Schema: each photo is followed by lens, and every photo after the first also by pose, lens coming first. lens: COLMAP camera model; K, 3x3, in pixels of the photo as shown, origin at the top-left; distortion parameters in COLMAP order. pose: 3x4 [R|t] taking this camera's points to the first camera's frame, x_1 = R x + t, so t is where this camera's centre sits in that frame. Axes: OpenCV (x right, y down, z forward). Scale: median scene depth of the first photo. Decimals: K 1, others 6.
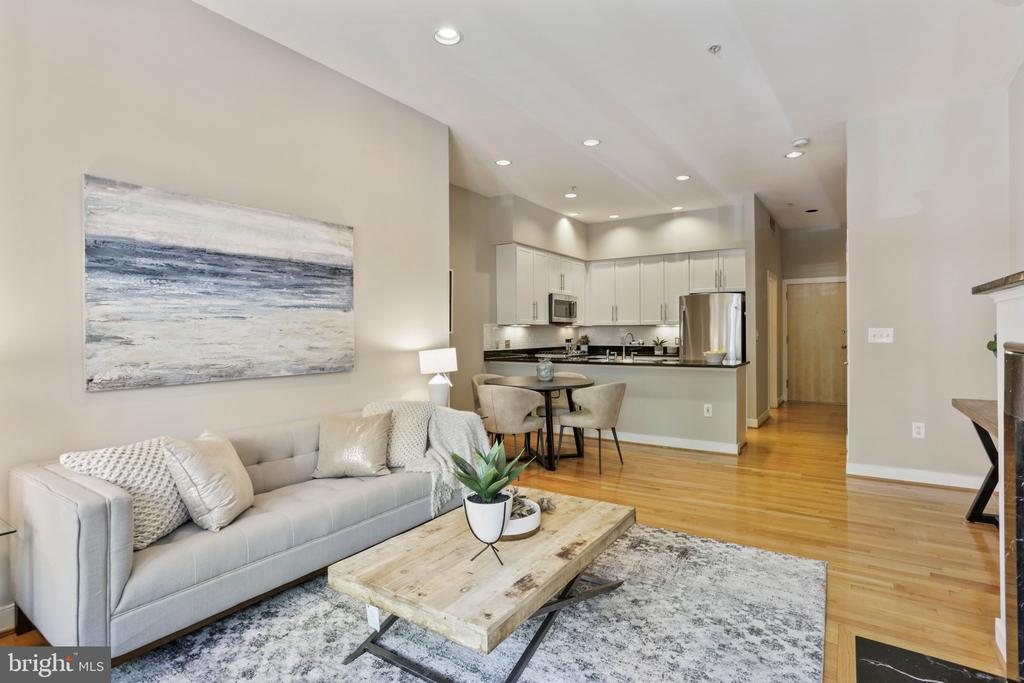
lens RADIAL K [[502.3, 0, 522.4], [0, 502.3, 332.0], [0, 0, 1]] dist [-0.055914, 0.029137]
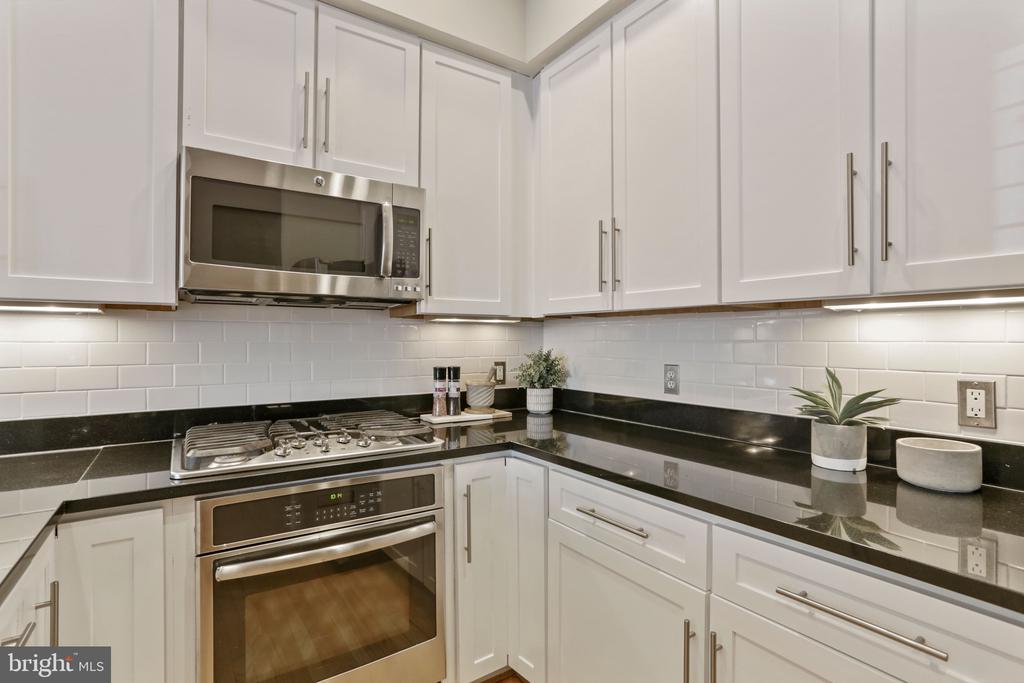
lens RADIAL K [[502.3, 0, 509.3], [0, 502.3, 335.9], [0, 0, 1]] dist [-0.055914, 0.029137]
pose [[0.921757, 0.005273, -0.387733, 0.374540], [-0.007010, 0.999971, -0.003065, -0.002711], [0.387705, 0.005543, 0.921767, 1.283703]]
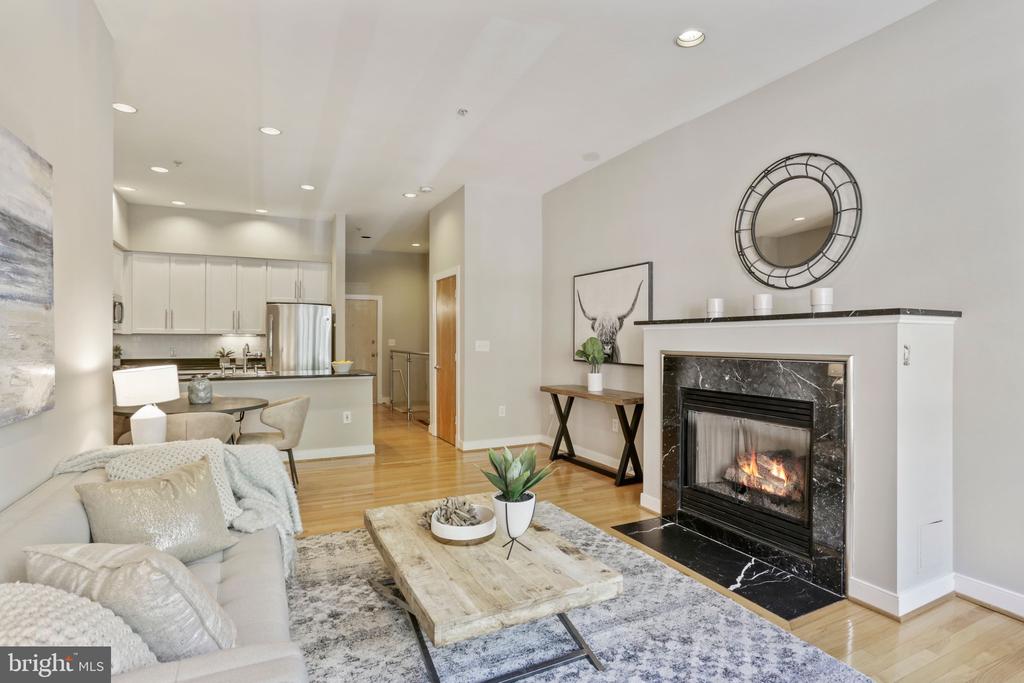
lens RADIAL K [[502.3, 0, 506.9], [0, 502.3, 339.0], [0, 0, 1]] dist [-0.055914, 0.029137]
pose [[0.506232, 0.009319, 0.862347, -0.388444], [-0.007256, 0.999952, -0.006547, -0.004905], [-0.862367, -0.002943, 0.506276, 0.173688]]
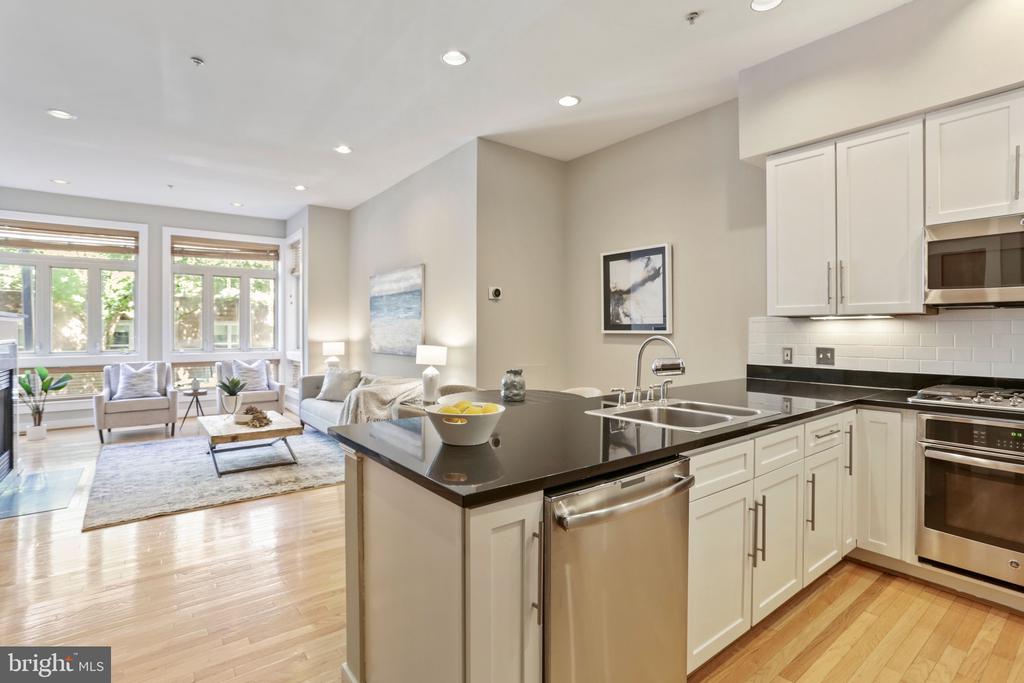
lens RADIAL K [[502.3, 0, 515.2], [0, 502.3, 331.5], [0, 0, 1]] dist [-0.055914, 0.029137]
pose [[-0.328908, 0.011146, -0.944296, 0.717850], [0.007387, 0.999930, 0.009229, -0.009096], [0.944333, -0.003940, -0.328968, 1.233925]]
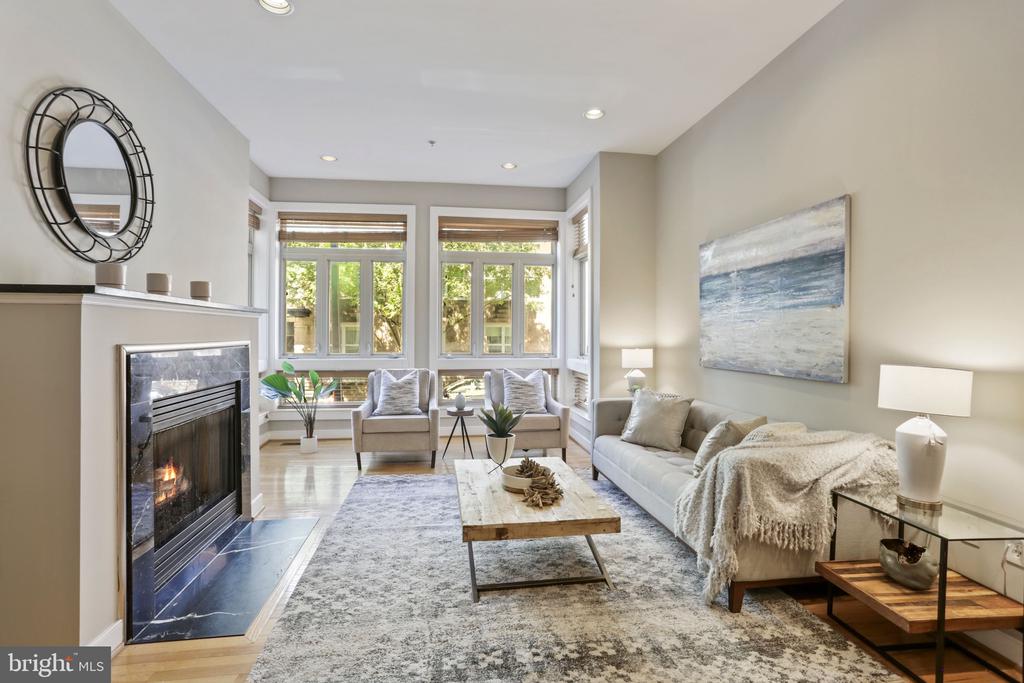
lens RADIAL K [[502.3, 0, 512.7], [0, 502.3, 333.0], [0, 0, 1]] dist [-0.055914, 0.029137]
pose [[-0.745840, 0.006184, -0.666096, 0.372180], [0.005286, 0.999980, 0.003365, -0.003960], [0.666104, -0.001011, -0.745858, 0.845110]]
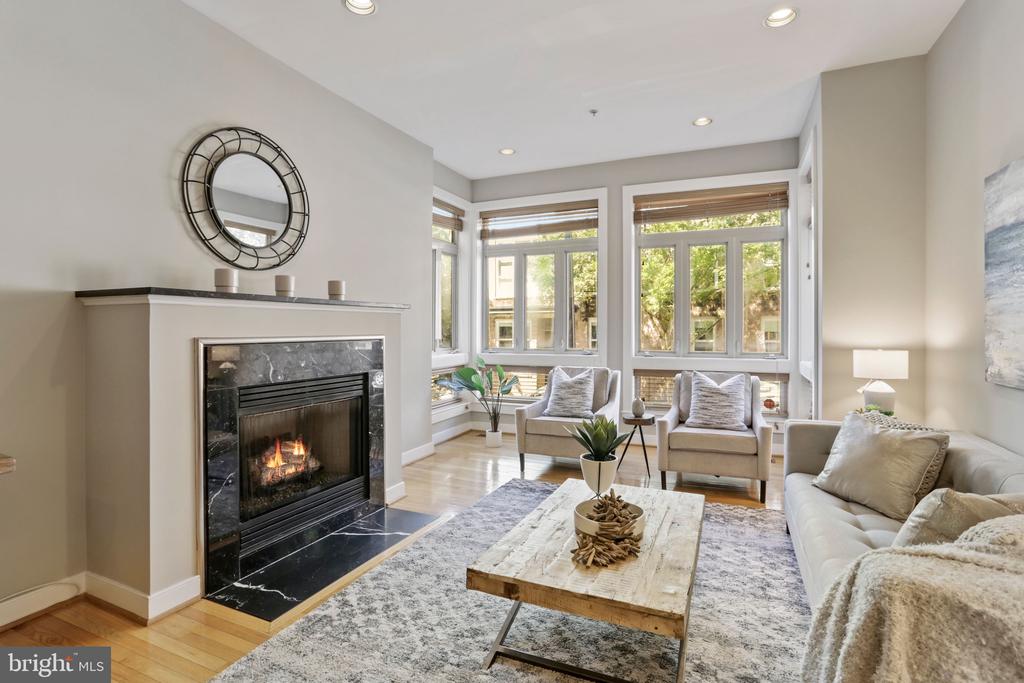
lens RADIAL K [[502.3, 0, 510.4], [0, 502.3, 329.7], [0, 0, 1]] dist [-0.055914, 0.029137]
pose [[-0.986984, 0.008745, -0.160578, 0.134102], [0.008470, 0.999961, 0.002393, -0.001105], [0.160593, 0.001002, -0.987020, 0.837748]]
